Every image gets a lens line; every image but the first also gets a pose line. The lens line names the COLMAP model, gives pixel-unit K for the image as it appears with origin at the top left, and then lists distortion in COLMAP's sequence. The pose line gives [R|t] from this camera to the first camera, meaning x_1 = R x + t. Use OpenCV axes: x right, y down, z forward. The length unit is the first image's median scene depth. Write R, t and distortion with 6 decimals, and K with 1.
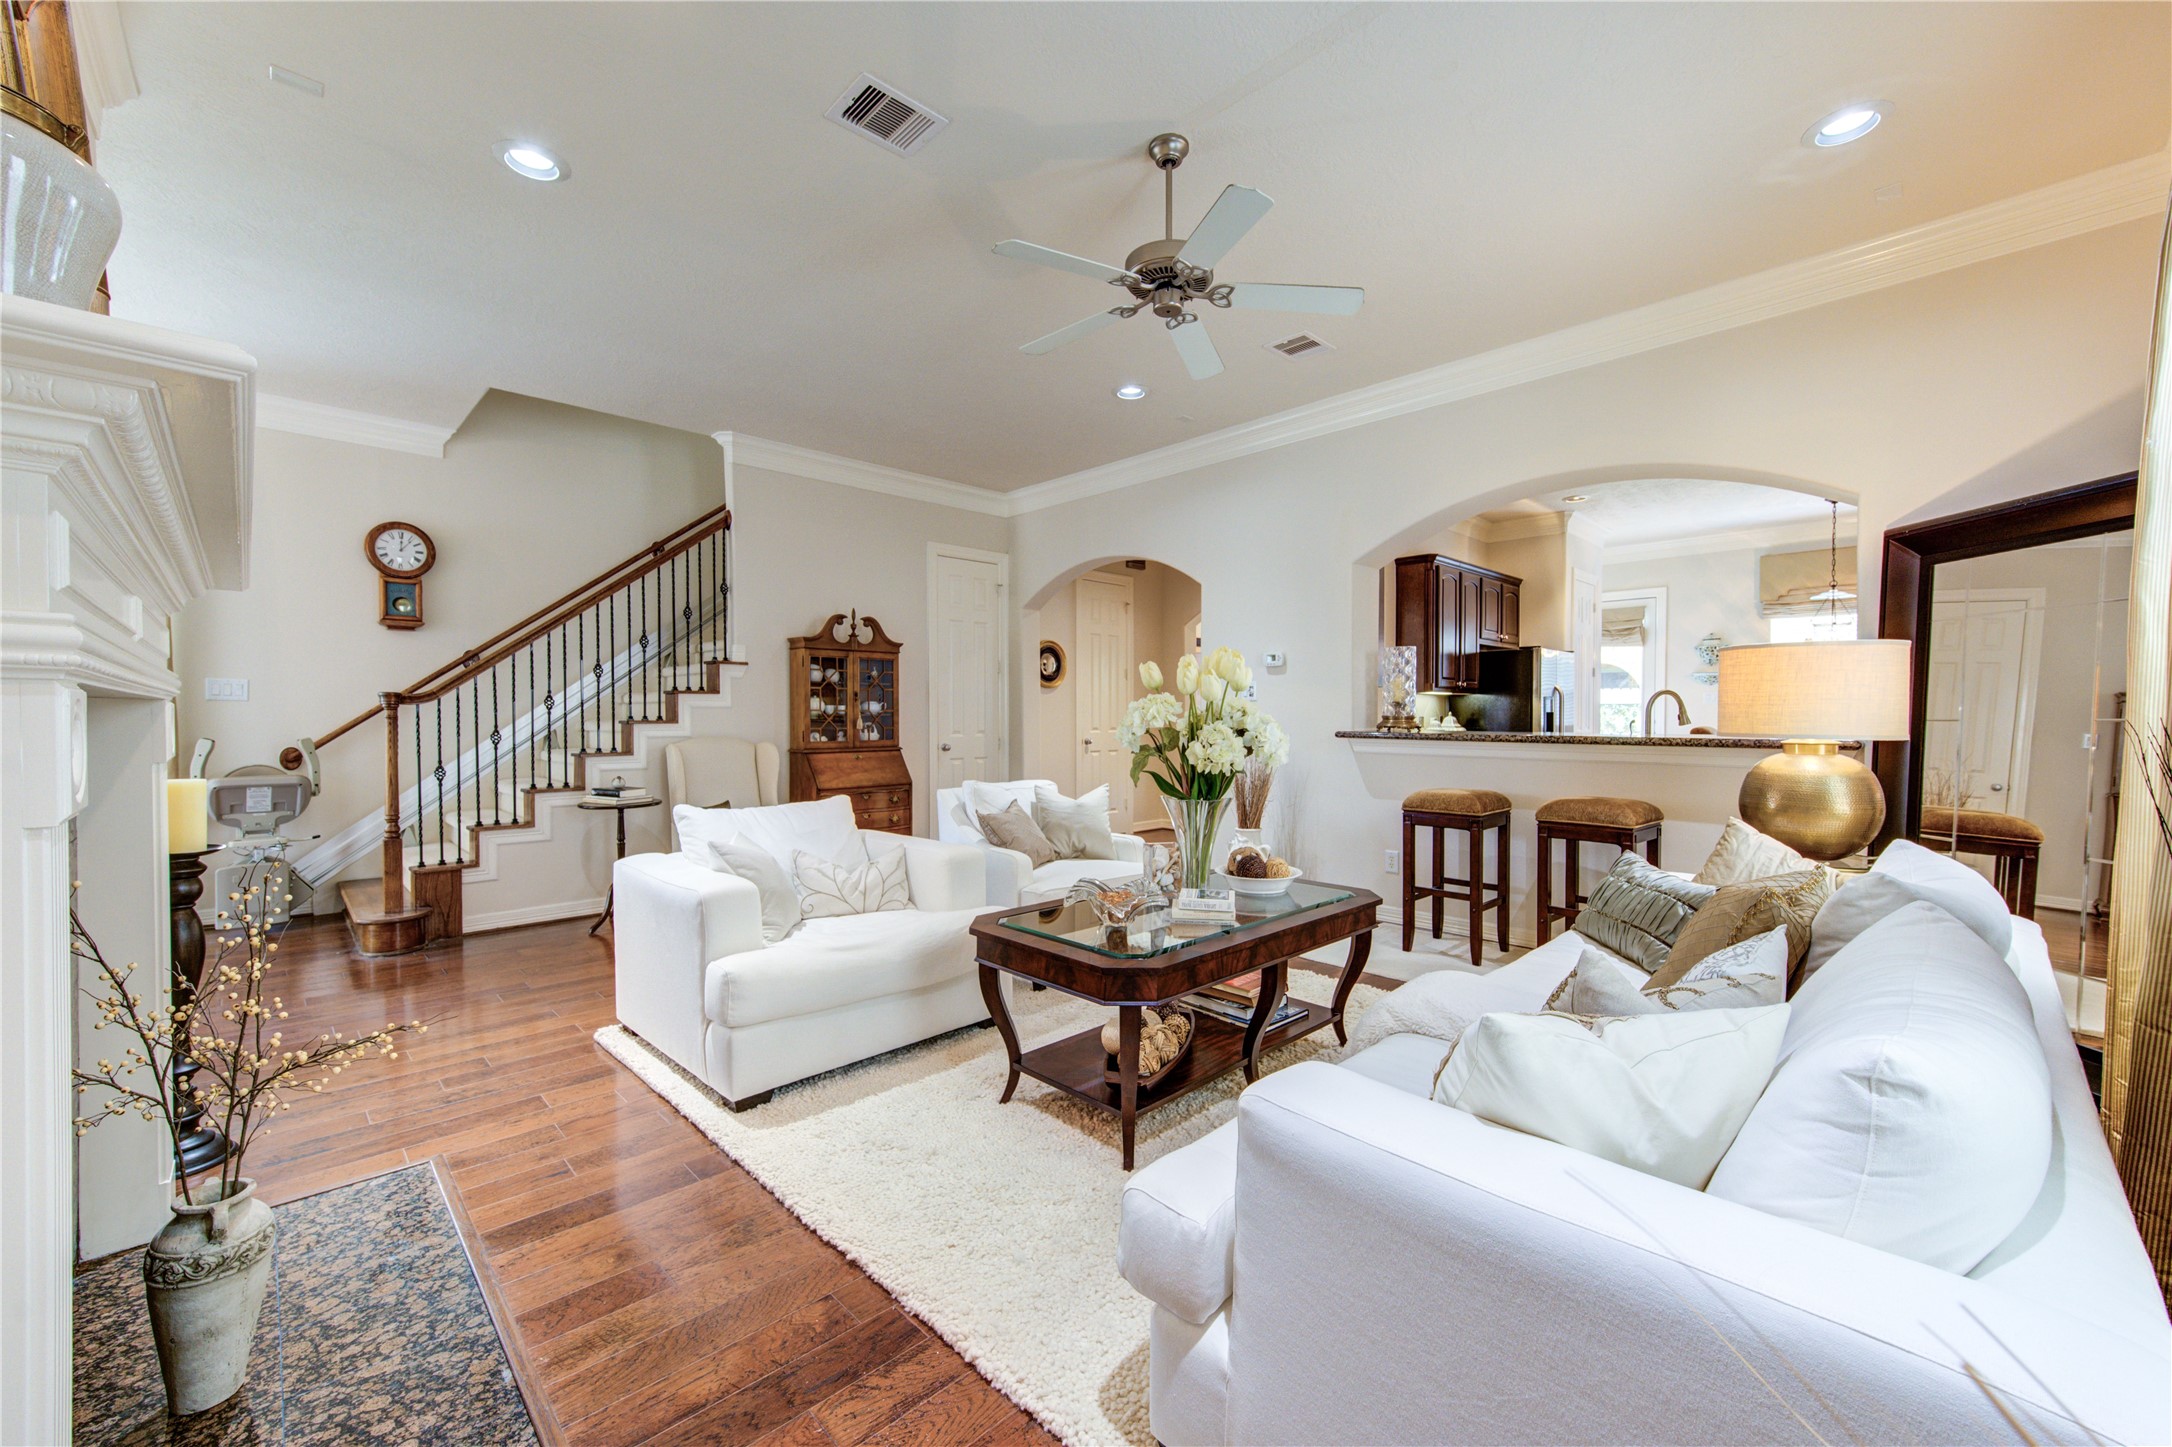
lens RADIAL K [[881.9, 0, 1038.9], [0, 881.9, 733.9], [0, 0, 1]] dist [0.009031, -0.008846]
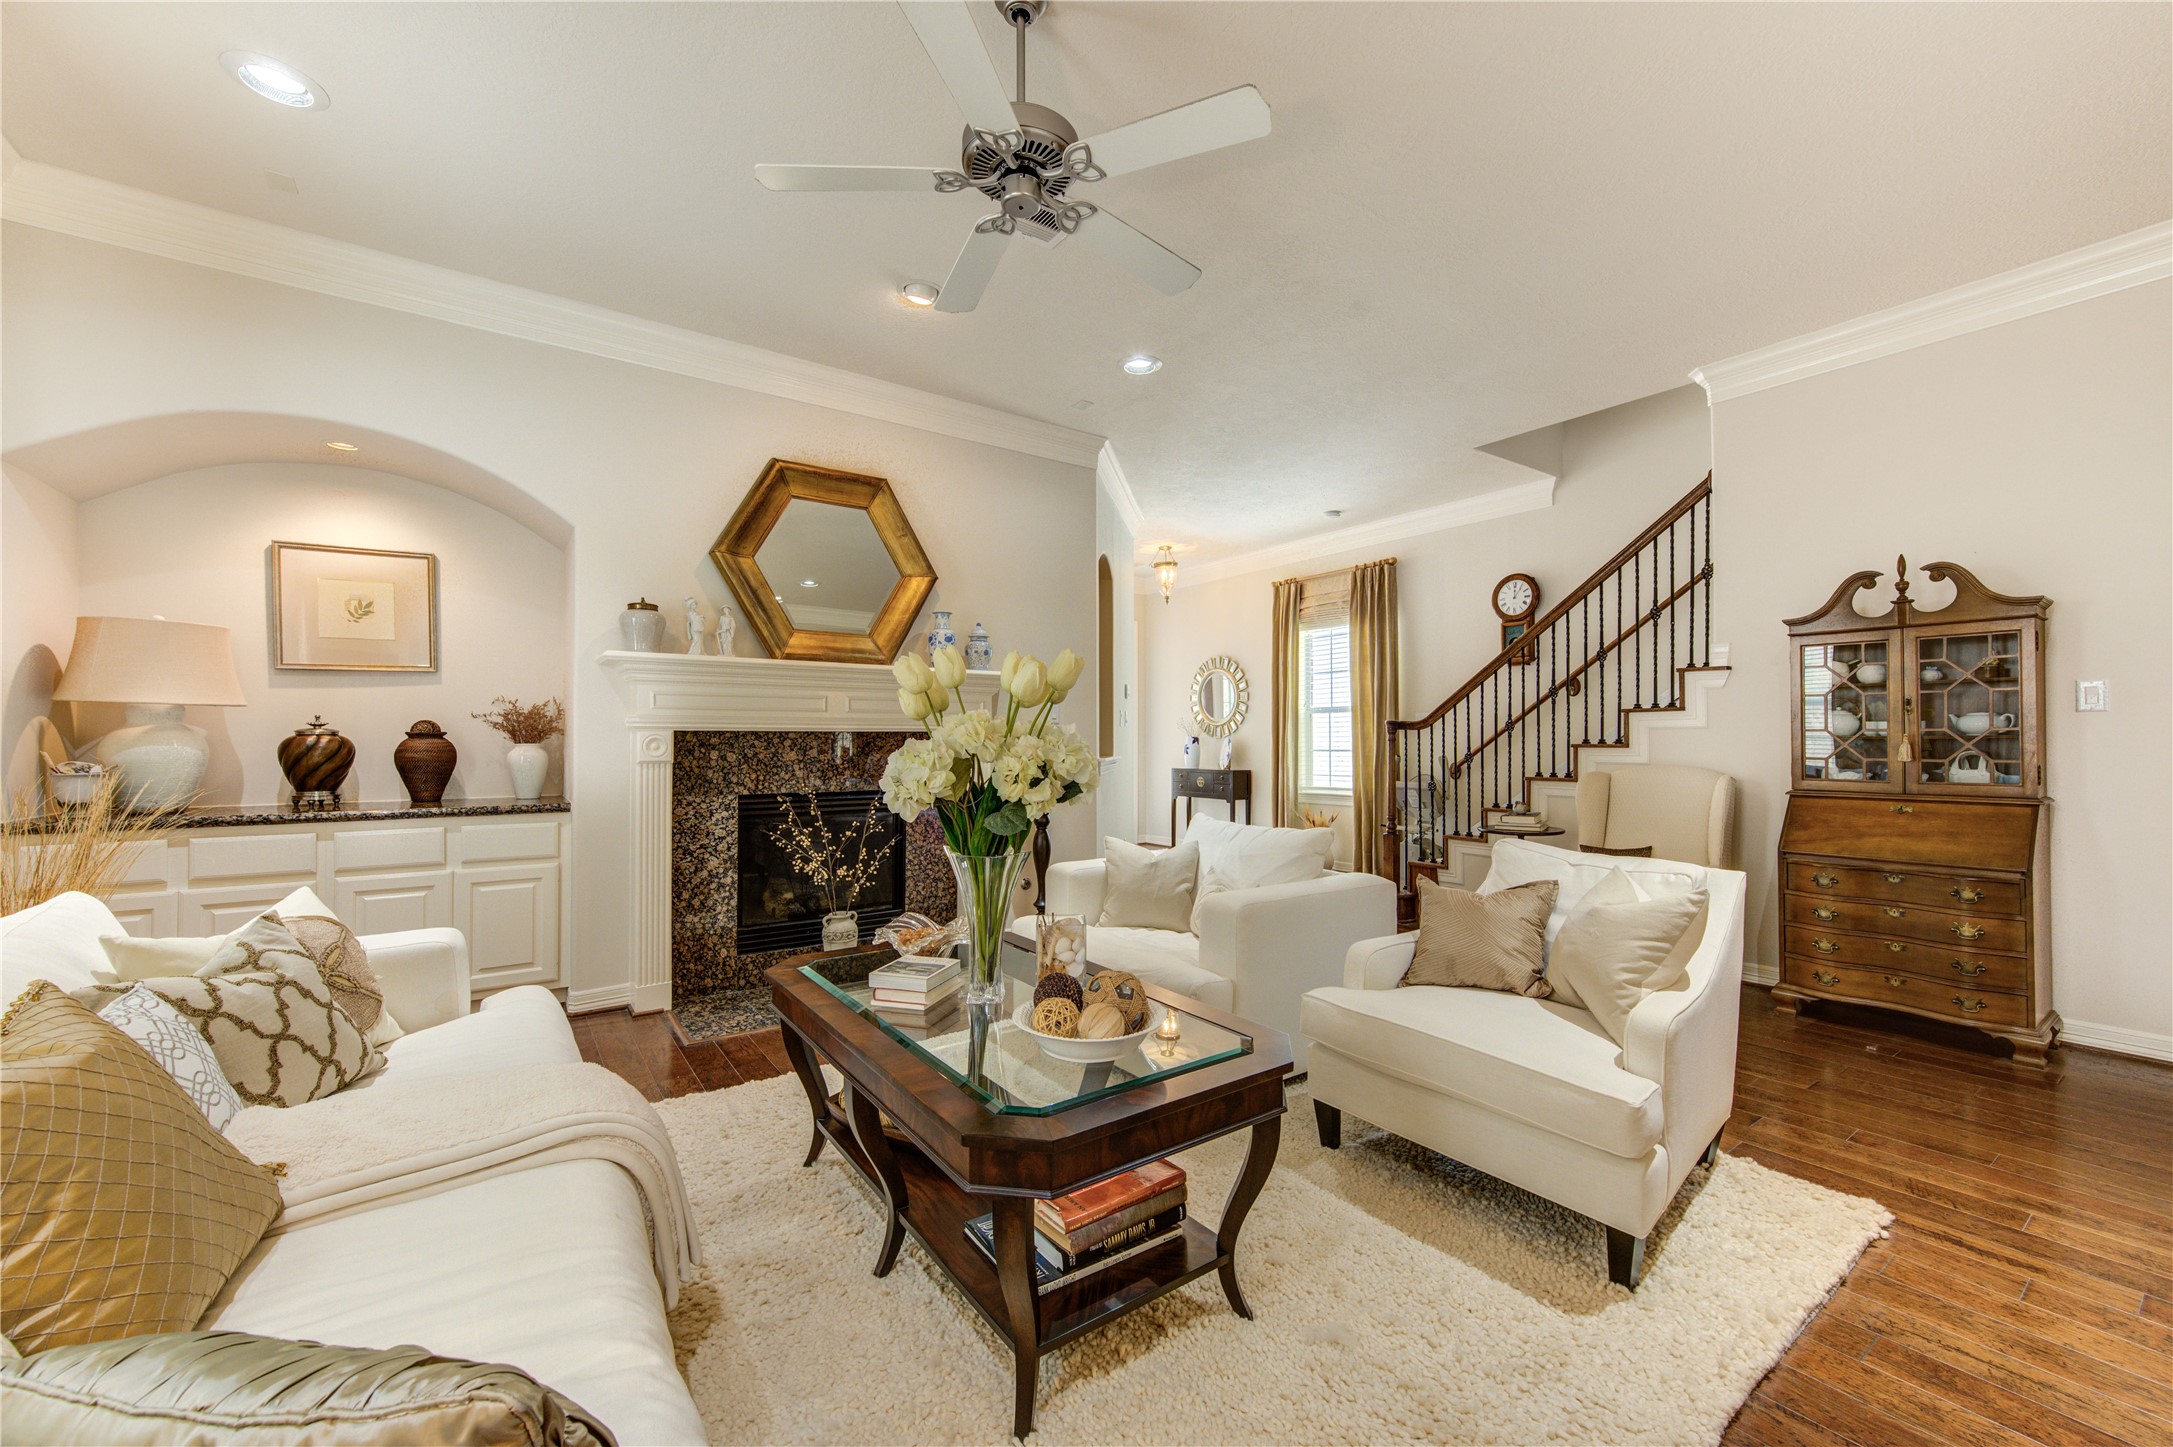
lens RADIAL K [[851.8, 0, 1100.0], [0, 851.8, 731.8], [0, 0, 1]] dist [-0.000073, -0.000150]
pose [[-0.126064, -0.011822, -0.991952, 0.437989], [-0.022644, 0.999703, -0.009036, -0.008641], [0.991764, 0.021322, -0.126294, 0.578999]]
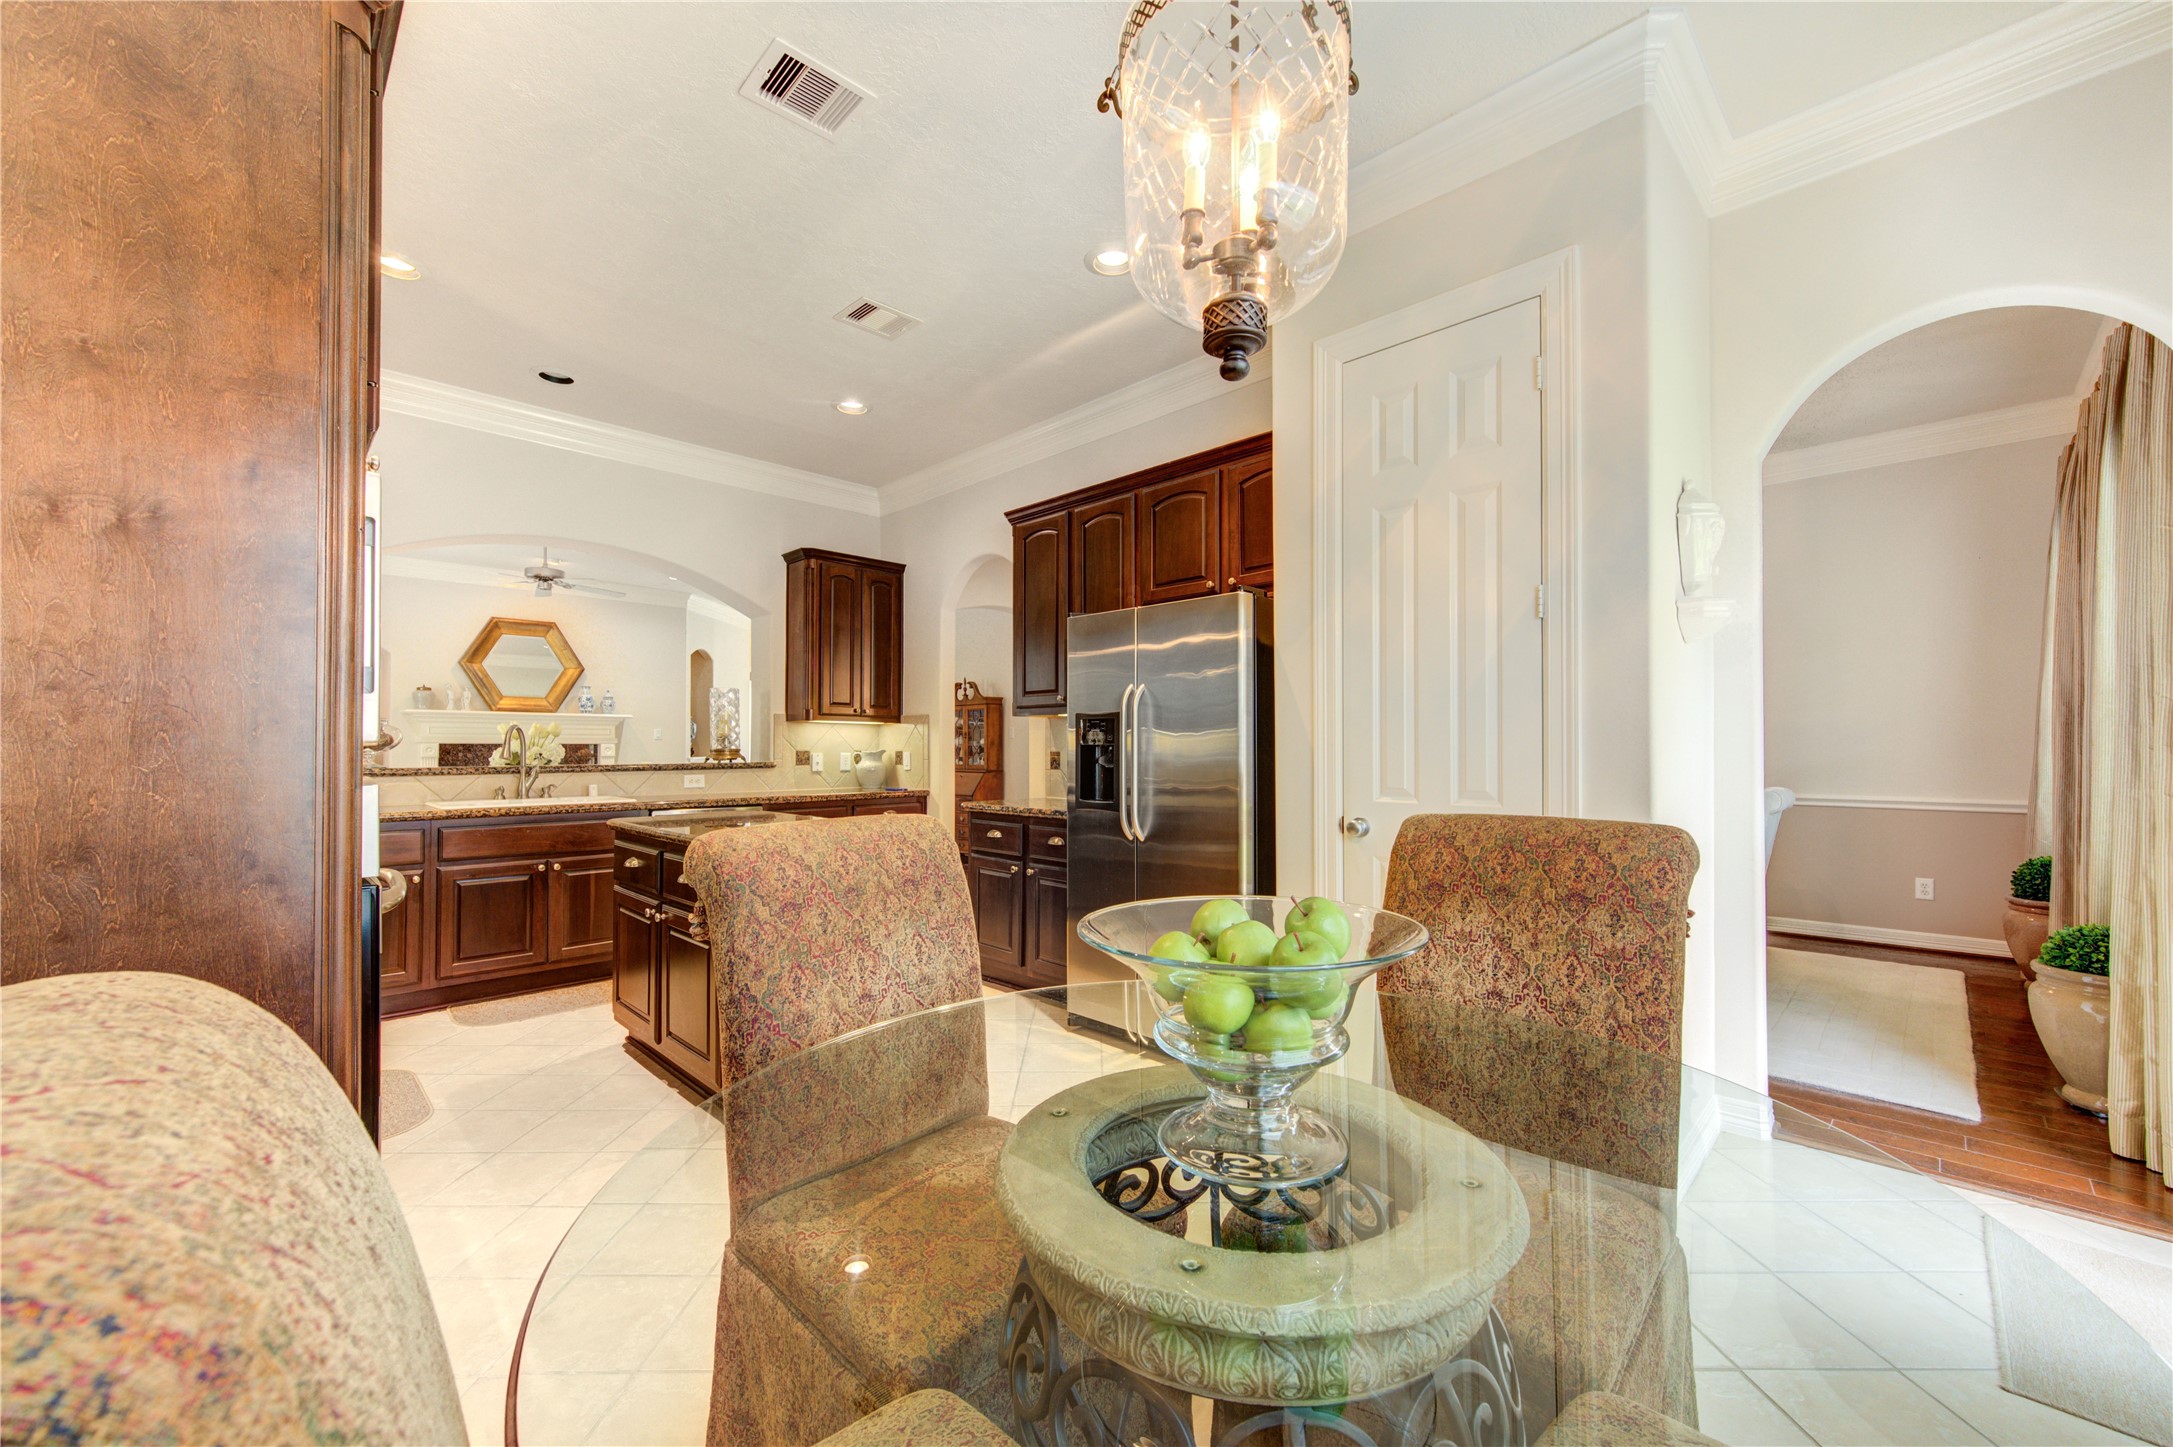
lens RADIAL K [[851.8, 0, 1100.0], [0, 851.8, 731.8], [0, 0, 1]] dist [-0.000073, -0.000150]
pose [[0.072376, -0.023952, -0.997090, 1.366452], [-0.020679, 0.999461, -0.025510, -0.015081], [0.997163, 0.022466, 0.071841, 1.194810]]
